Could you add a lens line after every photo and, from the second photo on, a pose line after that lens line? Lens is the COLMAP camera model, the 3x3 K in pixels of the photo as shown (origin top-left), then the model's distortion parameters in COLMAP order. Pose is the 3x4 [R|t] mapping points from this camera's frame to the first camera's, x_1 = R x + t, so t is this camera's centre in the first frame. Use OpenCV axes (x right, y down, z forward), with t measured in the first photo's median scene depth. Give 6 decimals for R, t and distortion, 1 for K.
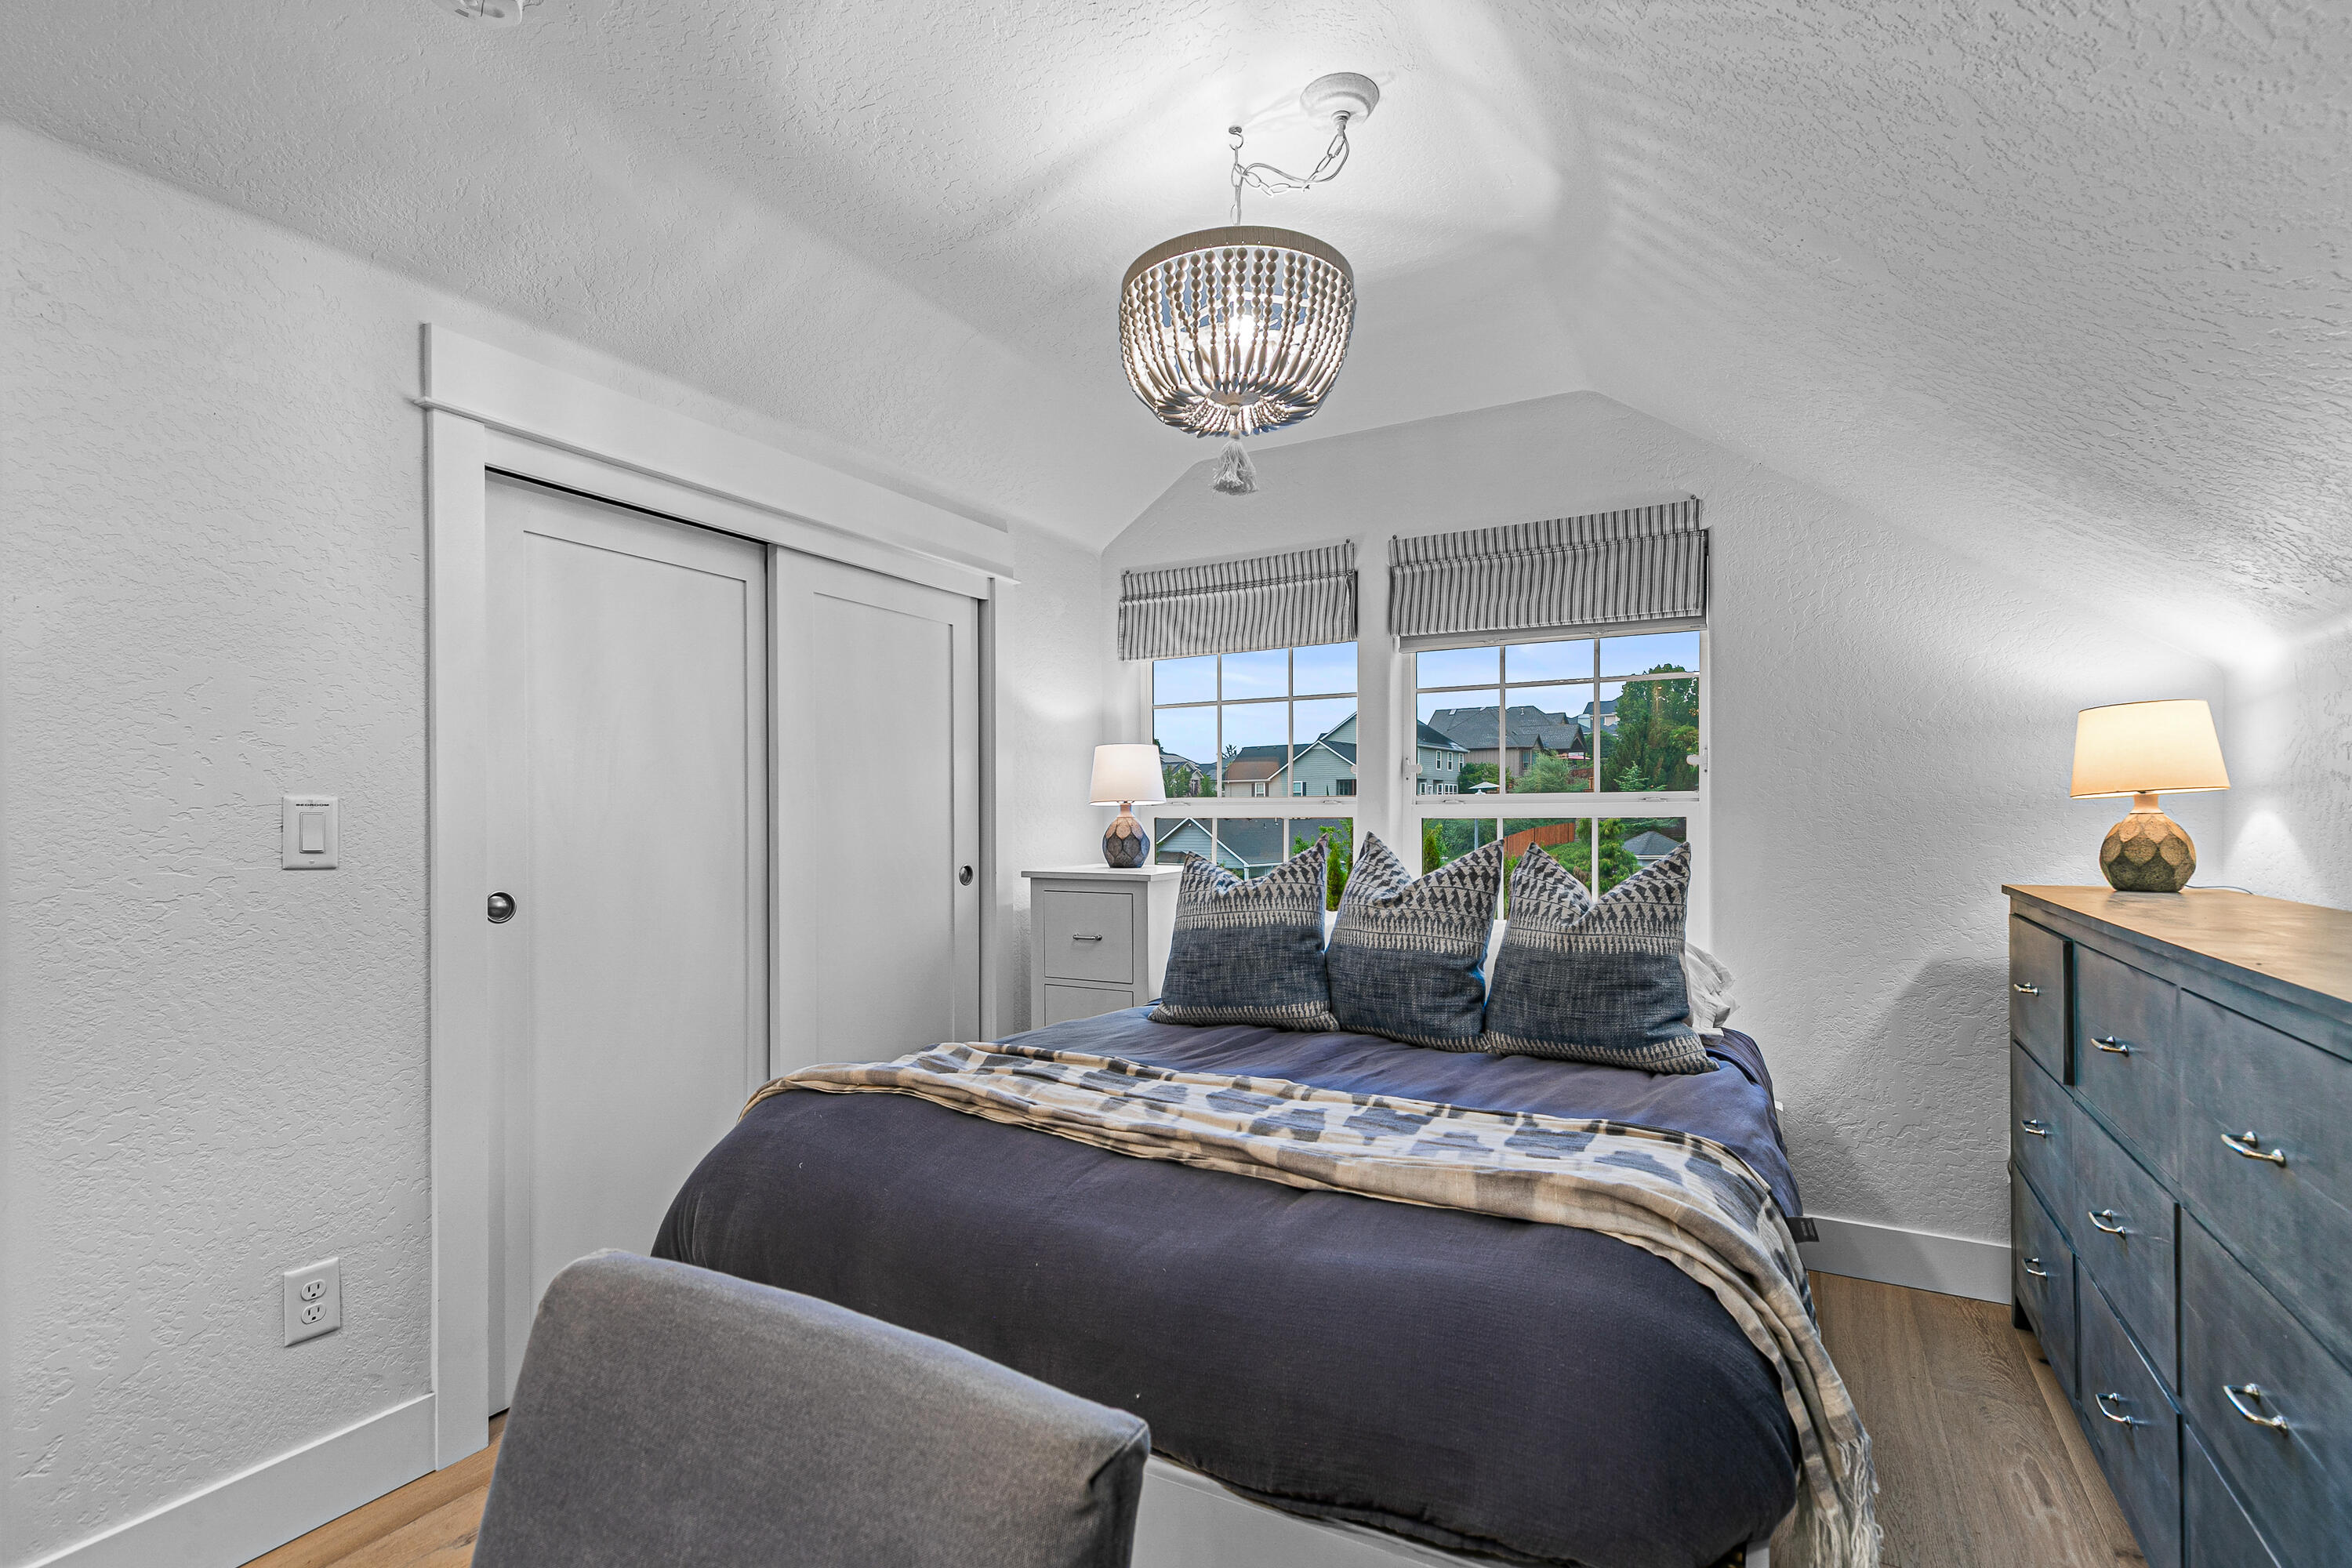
lens RADIAL K [[1071.6, 0, 1196.0], [0, 1071.6, 834.9], [0, 0, 1]] dist [0.013079, -0.003125]
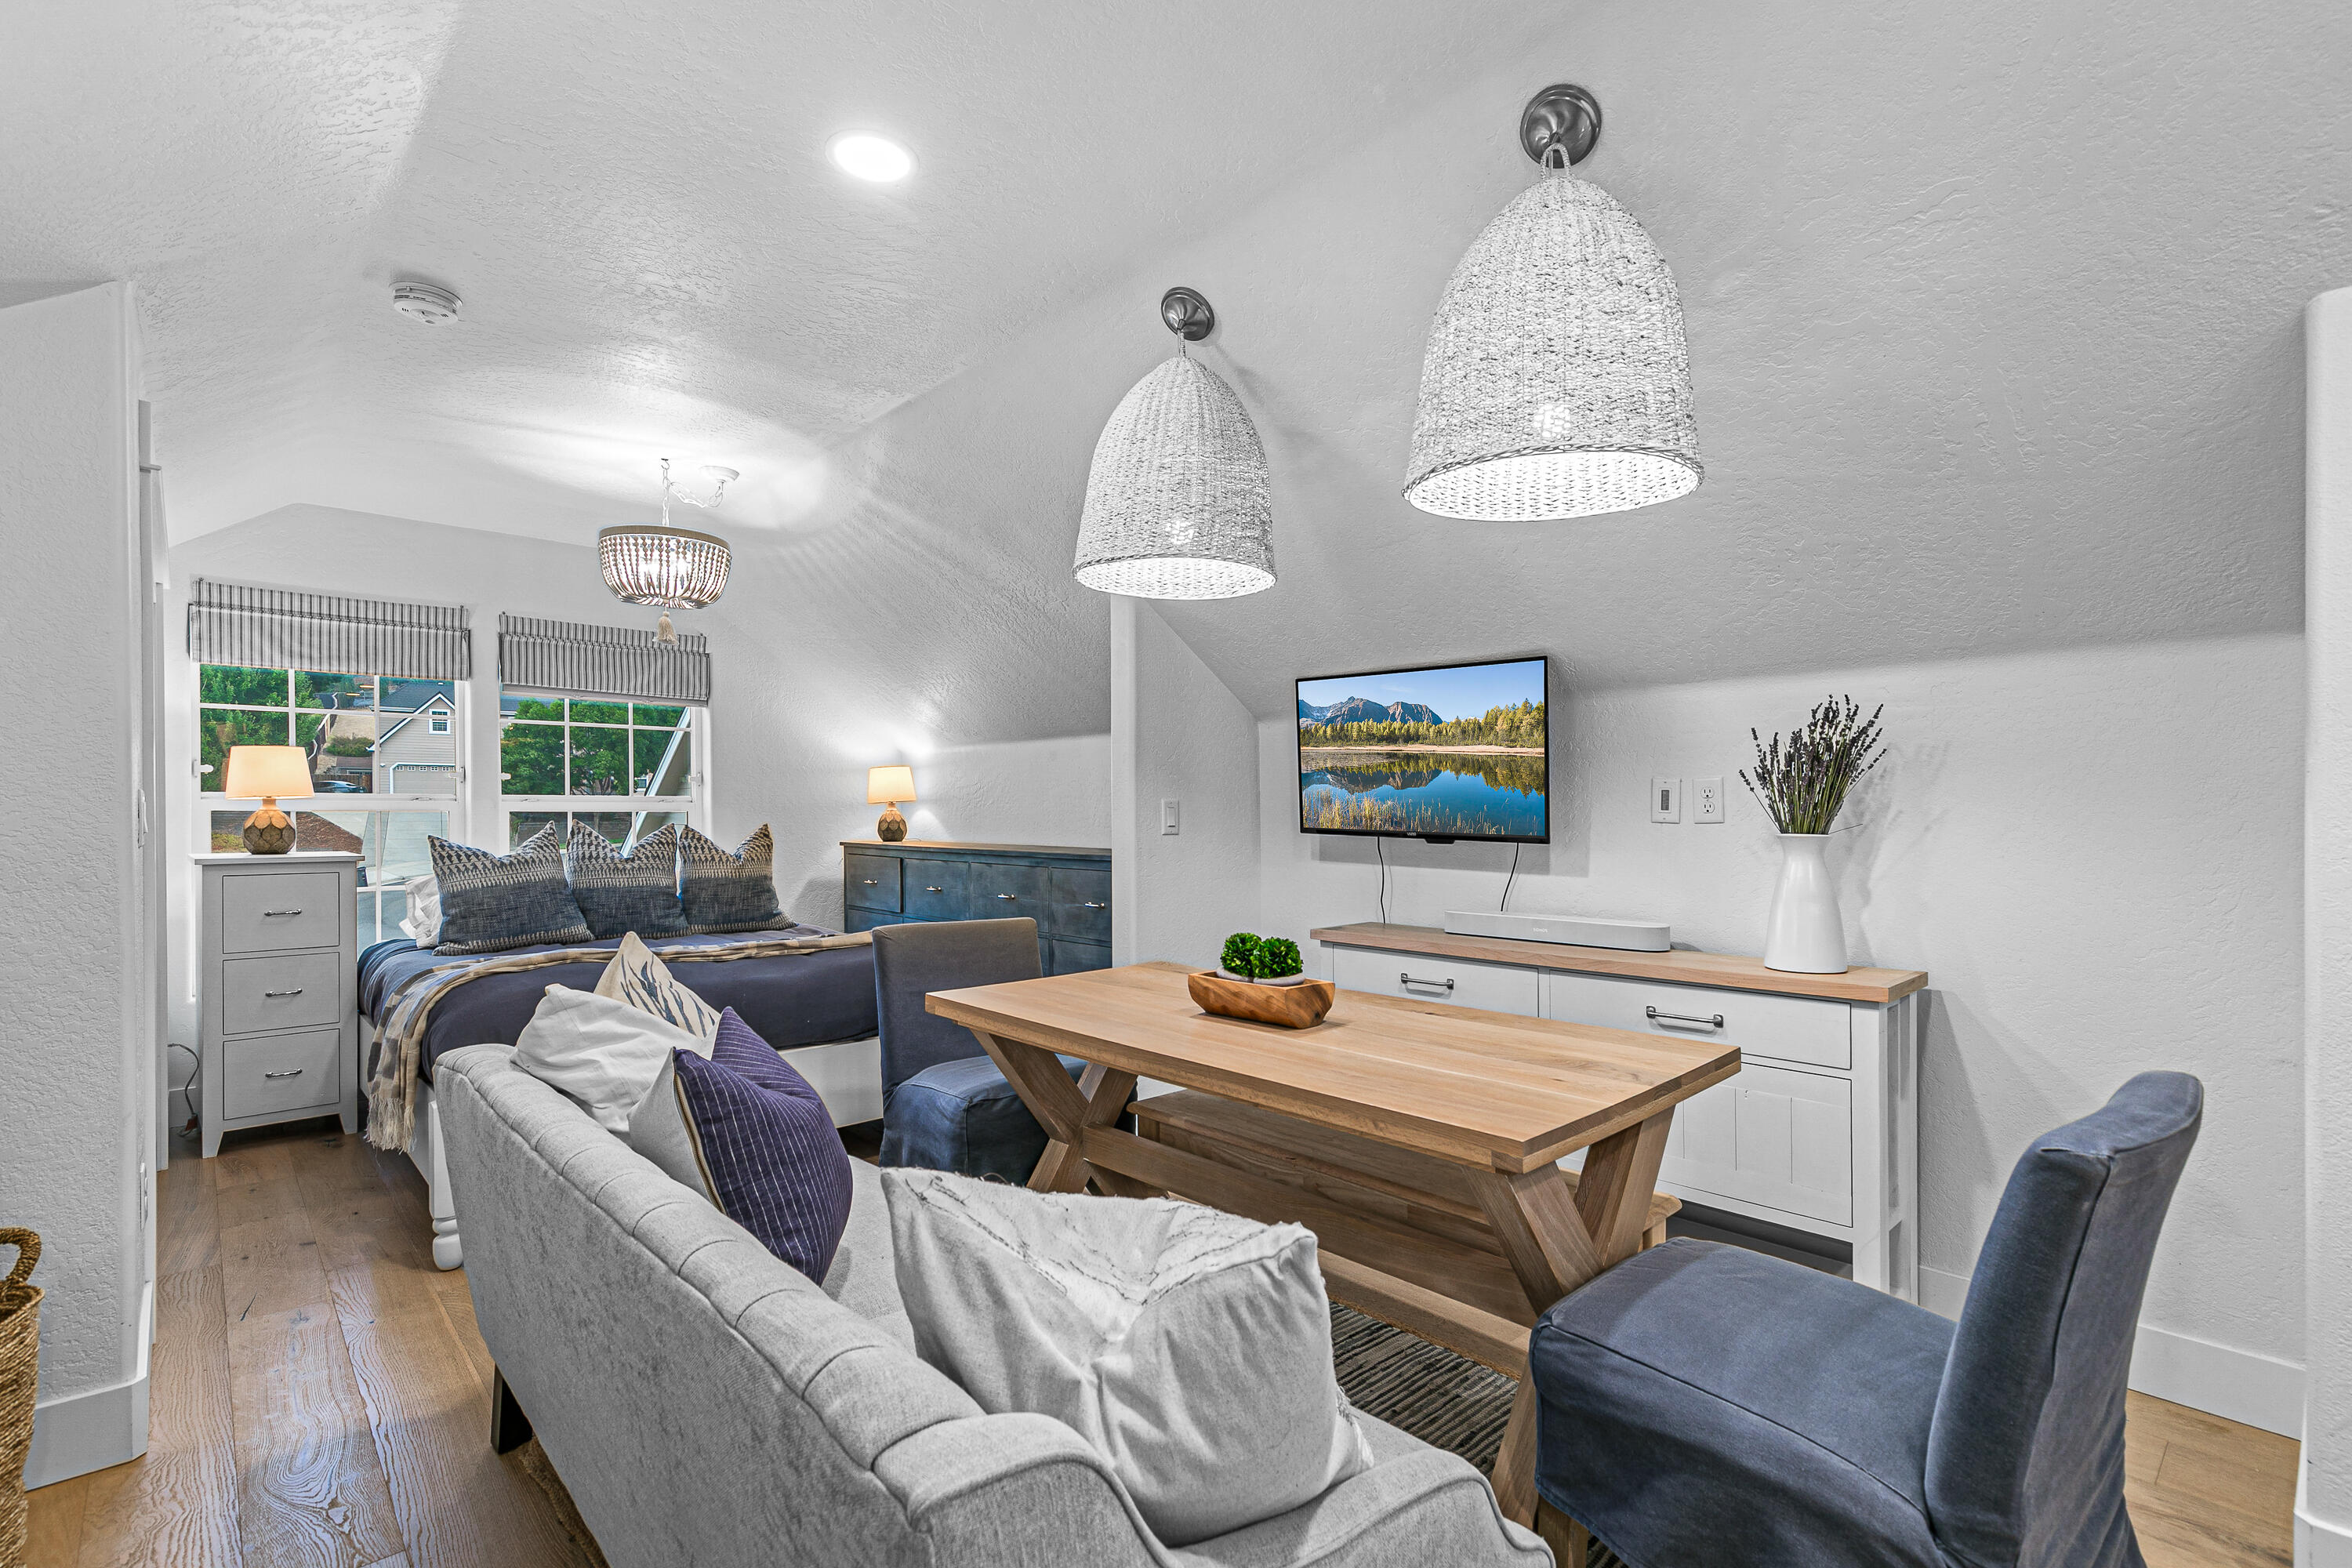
lens RADIAL K [[1071.6, 0, 1178.4], [0, 1071.6, 800.5], [0, 0, 1]] dist [0.013079, -0.003125]
pose [[0.317865, 0.009980, 0.948083, -1.157235], [0.011606, 0.999829, -0.014416, 0.001878], [-0.948065, 0.015586, 0.317695, -0.385411]]
